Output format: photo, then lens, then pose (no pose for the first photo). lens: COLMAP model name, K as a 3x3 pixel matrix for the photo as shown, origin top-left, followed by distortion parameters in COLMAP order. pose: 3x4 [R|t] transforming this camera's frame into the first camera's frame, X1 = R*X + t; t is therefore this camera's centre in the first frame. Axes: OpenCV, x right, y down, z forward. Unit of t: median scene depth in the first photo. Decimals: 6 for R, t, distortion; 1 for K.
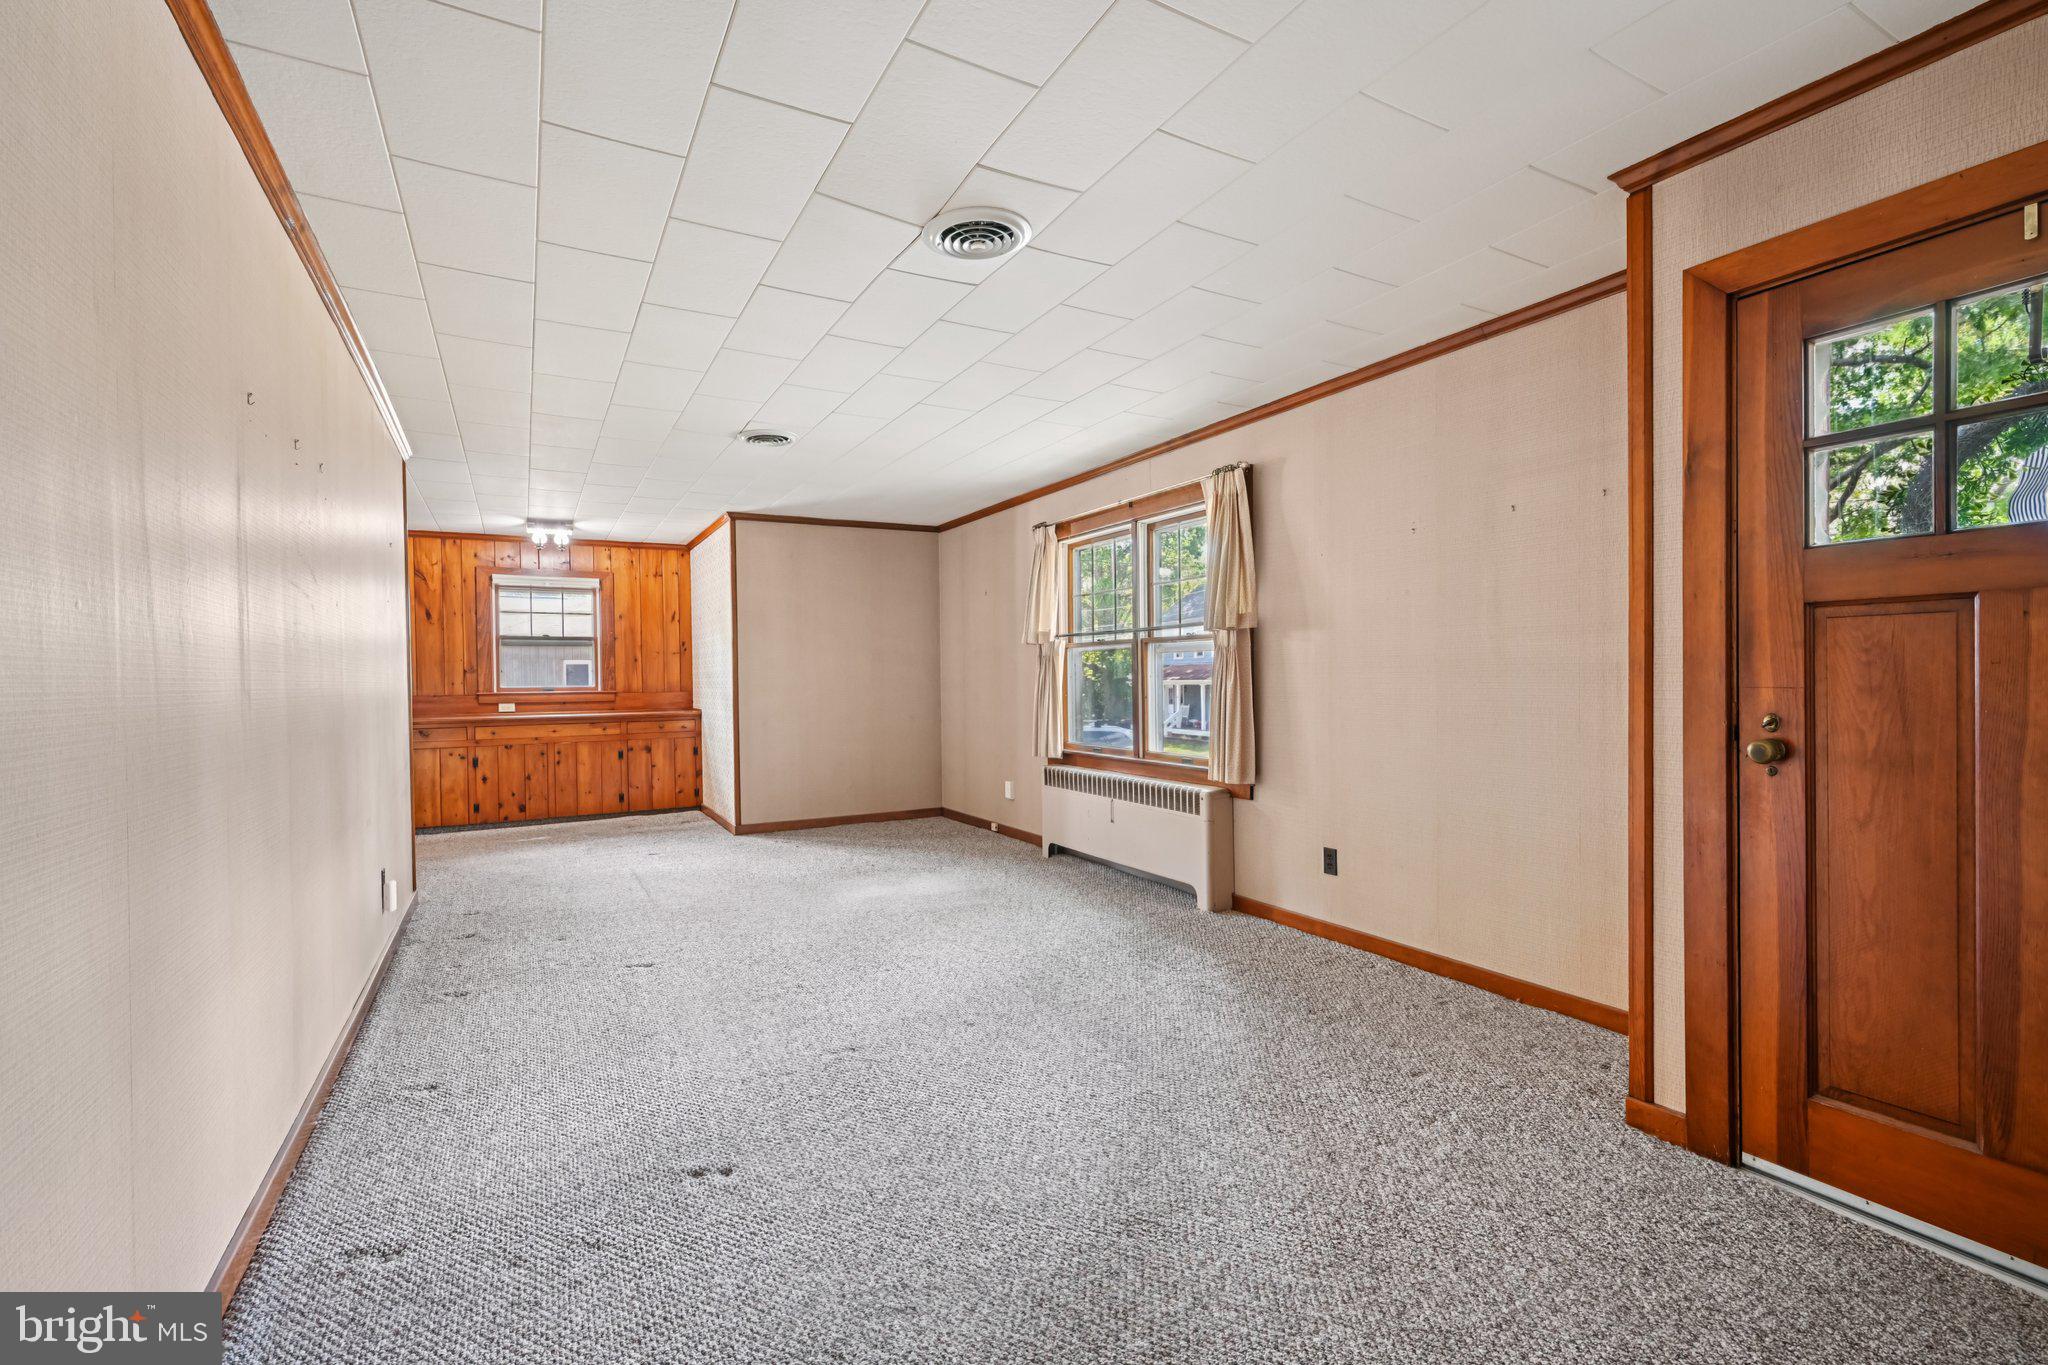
lens RADIAL K [[899.1, 0, 1013.7], [0, 899.1, 695.2], [0, 0, 1]] dist [-0.000006, 0.000481]
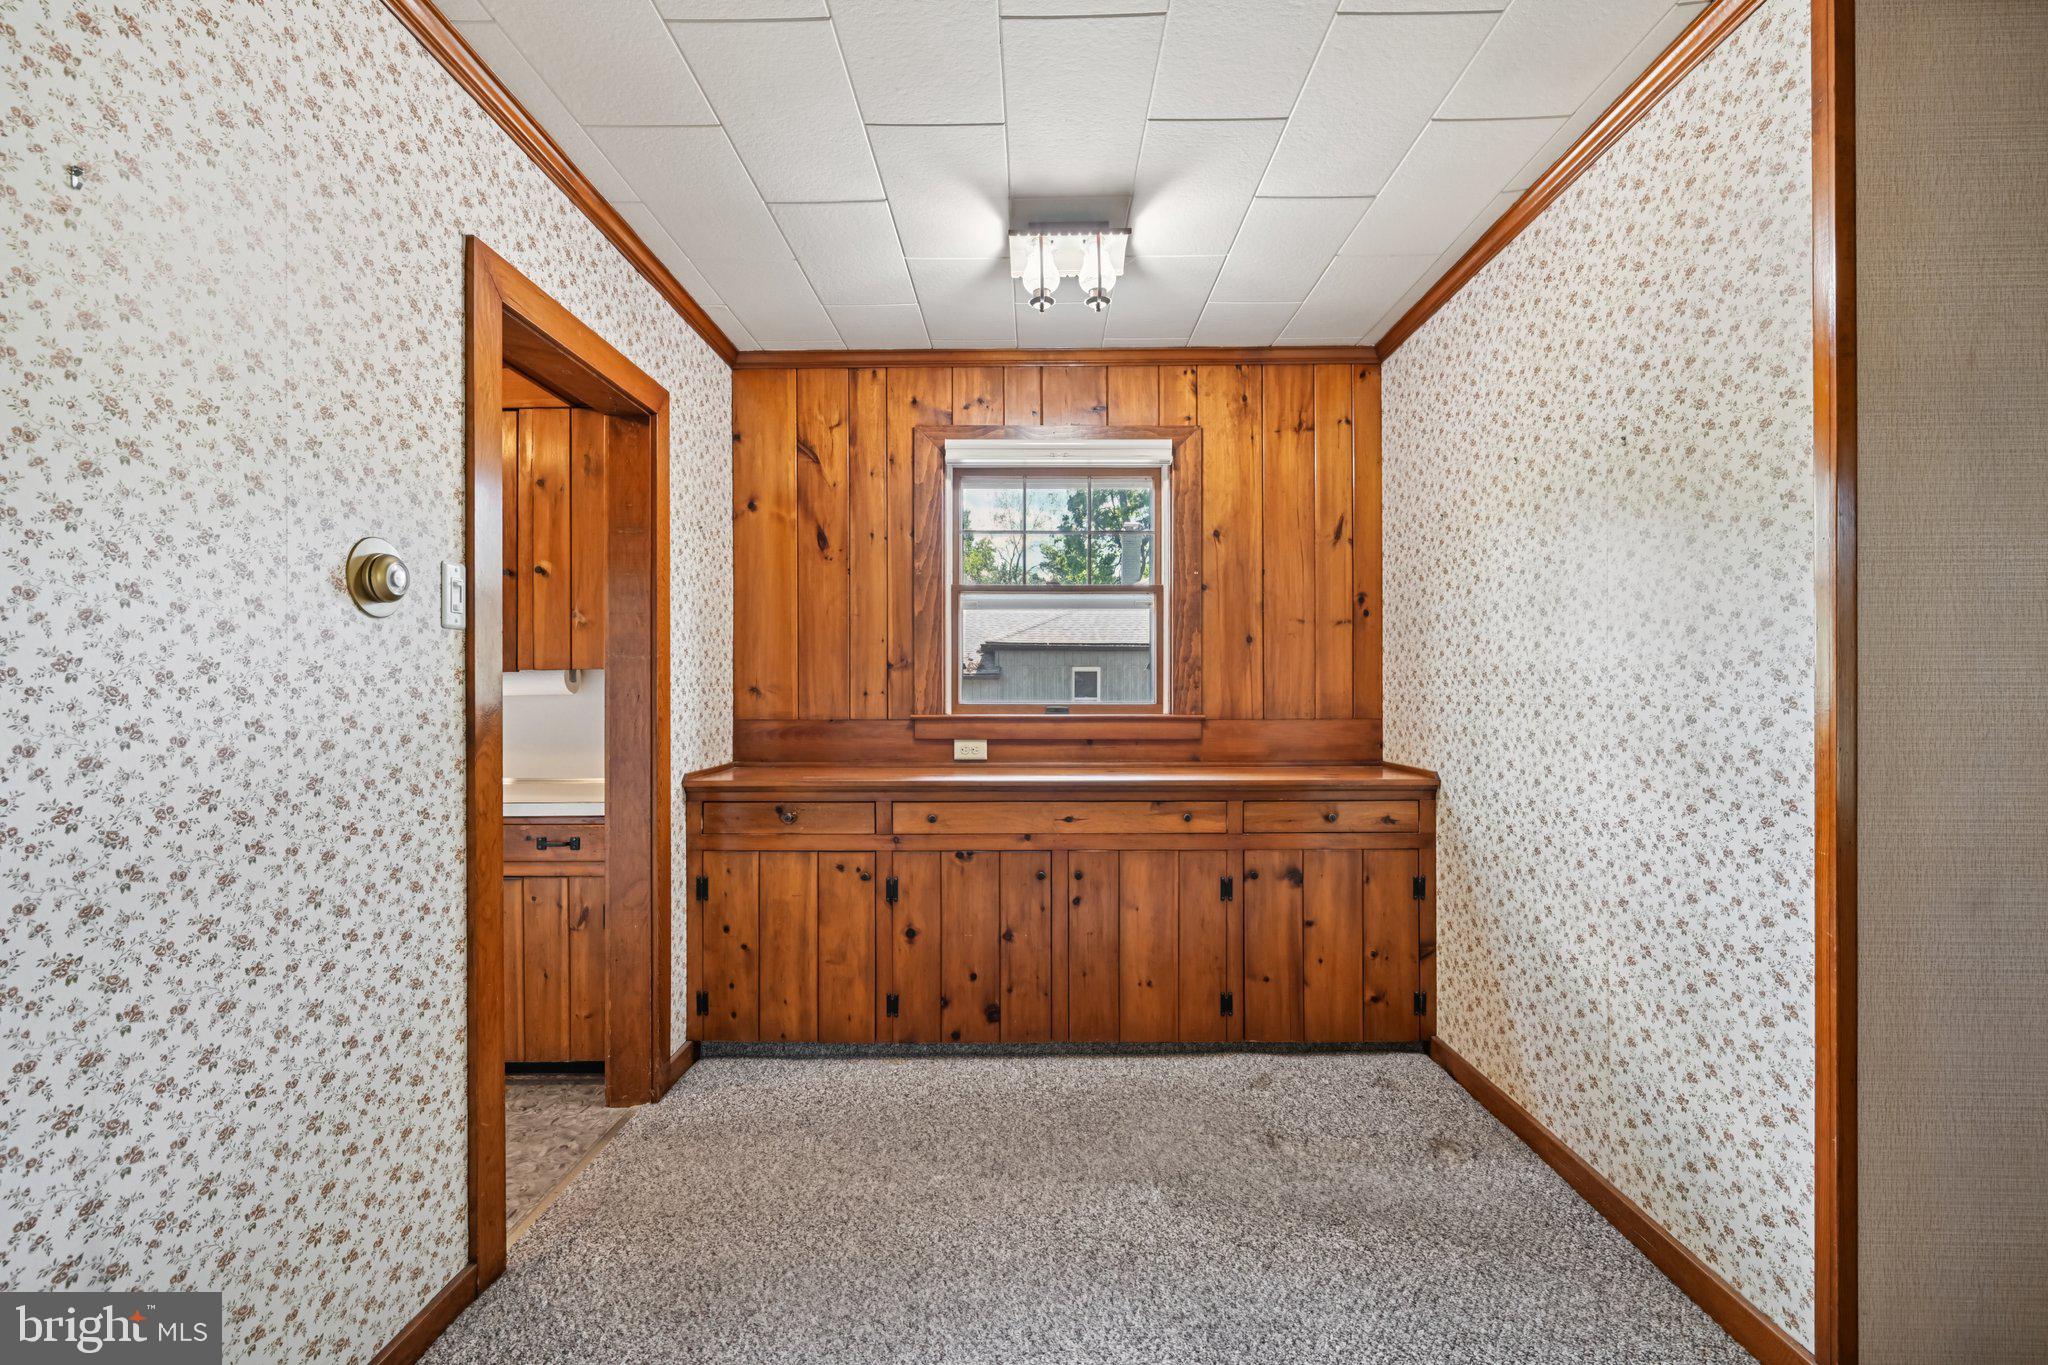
lens RADIAL K [[899.1, 0, 1002.5], [0, 899.1, 695.7], [0, 0, 1]] dist [-0.000006, 0.000481]
pose [[0.867145, 0.011497, -0.497924, -0.331609], [-0.019138, 0.999764, -0.010244, -0.007995], [0.497688, 0.018412, 0.867160, 0.626224]]
